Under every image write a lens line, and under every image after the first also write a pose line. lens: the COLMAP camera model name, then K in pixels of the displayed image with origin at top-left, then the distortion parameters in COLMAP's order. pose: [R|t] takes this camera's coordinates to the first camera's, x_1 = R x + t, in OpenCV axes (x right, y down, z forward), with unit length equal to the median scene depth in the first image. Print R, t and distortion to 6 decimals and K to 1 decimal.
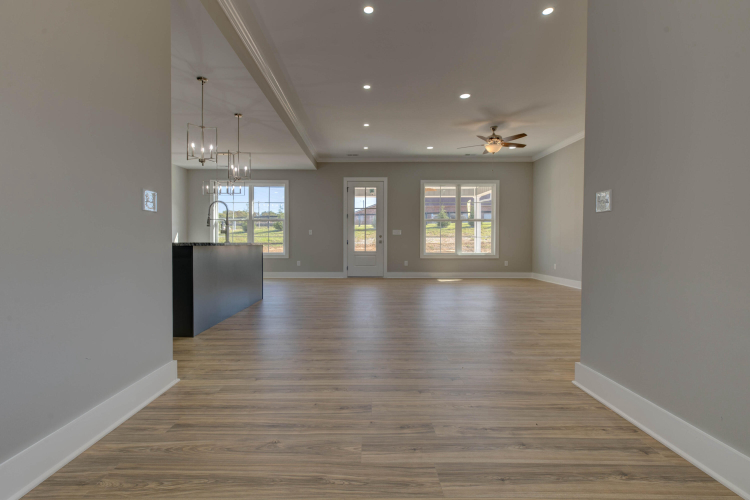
lens RADIAL K [[344.0, 0, 362.2], [0, 344.0, 245.1], [0, 0, 1]] dist [0.005695, -0.001062]
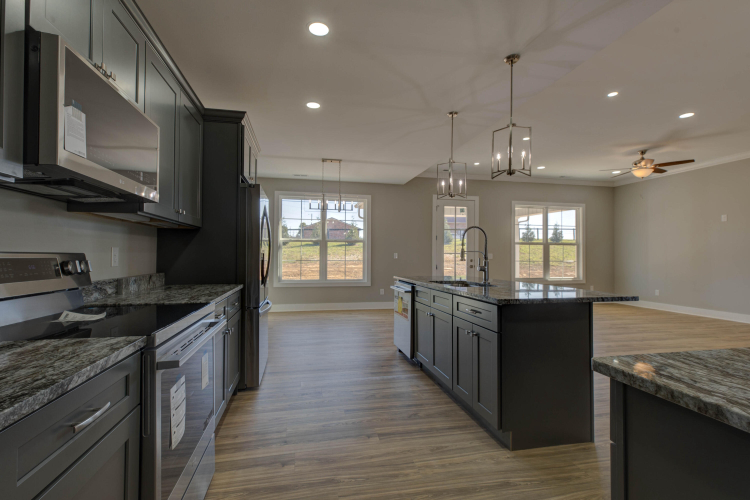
lens RADIAL K [[344.0, 0, 362.4], [0, 344.0, 251.6], [0, 0, 1]] dist [0.005695, -0.001062]
pose [[0.977125, 0.006158, 0.212576, -0.424490], [-0.002291, 0.999828, -0.018431, -0.032180], [-0.212653, 0.017522, 0.976971, 0.173405]]
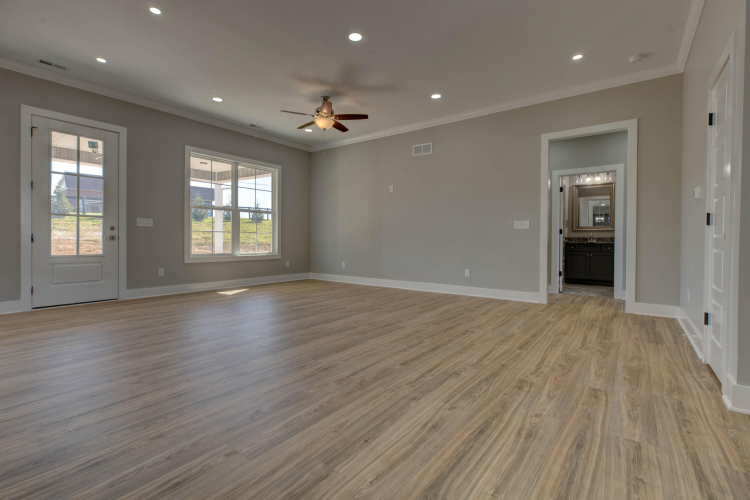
lens RADIAL K [[344.0, 0, 368.8], [0, 344.0, 245.1], [0, 0, 1]] dist [0.005695, -0.001062]
pose [[0.598062, -0.008202, 0.801408, -0.152654], [0.001705, 0.999958, 0.008963, -0.002093], [-0.801448, -0.003994, 0.598051, 0.317135]]
